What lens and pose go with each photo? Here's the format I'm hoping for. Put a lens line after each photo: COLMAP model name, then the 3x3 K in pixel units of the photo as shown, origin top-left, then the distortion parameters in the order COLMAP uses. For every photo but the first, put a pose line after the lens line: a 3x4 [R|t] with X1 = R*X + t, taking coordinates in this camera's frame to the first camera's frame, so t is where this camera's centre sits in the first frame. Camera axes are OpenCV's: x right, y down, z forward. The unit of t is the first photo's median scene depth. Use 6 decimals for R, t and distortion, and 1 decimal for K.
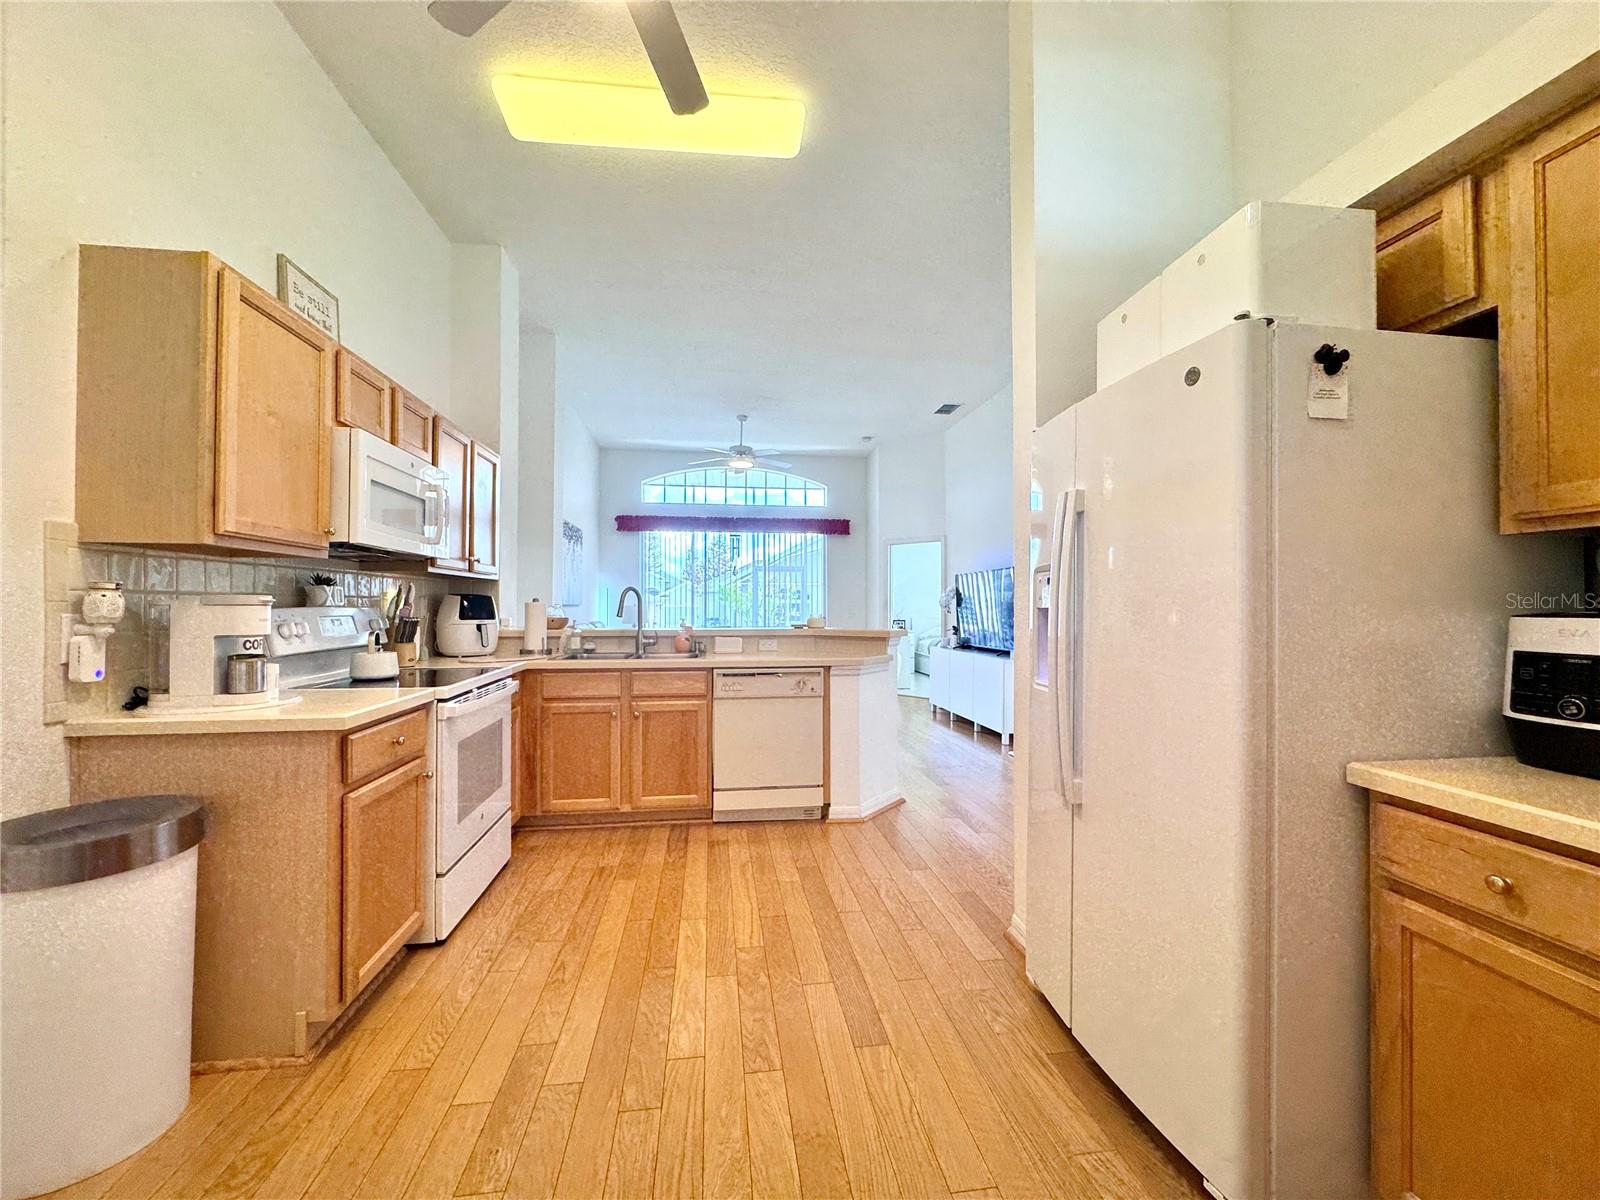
lens RADIAL K [[640.7, 0, 800.0], [0, 640.7, 600.0], [0, 0, 1]] dist [-0.002600, -0.000147]
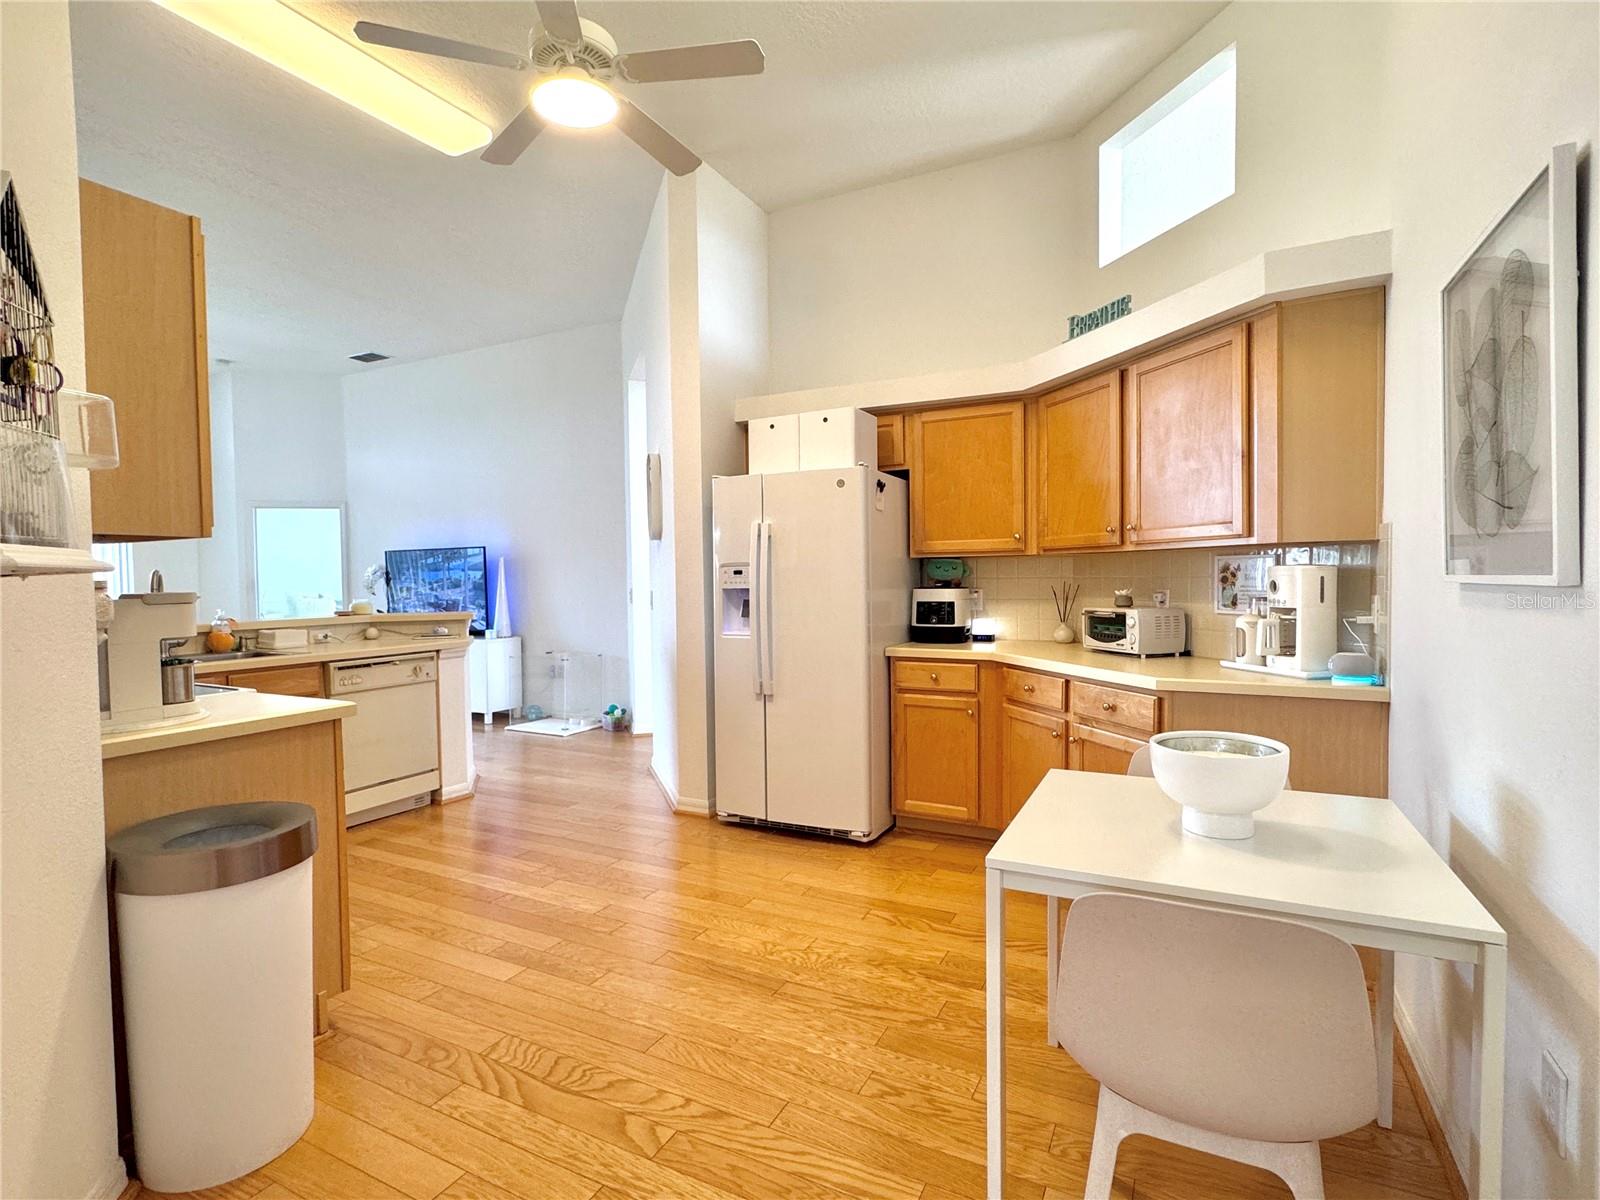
lens RADIAL K [[789.8, 0, 800.0], [0, 789.8, 600.0], [0, 0, 1]] dist [-0.002687, -0.000135]
pose [[0.570009, -0.033224, 0.820966, -1.029156], [0.005068, 0.999305, 0.036922, -0.028226], [-0.821623, -0.016885, 0.569781, -0.268527]]
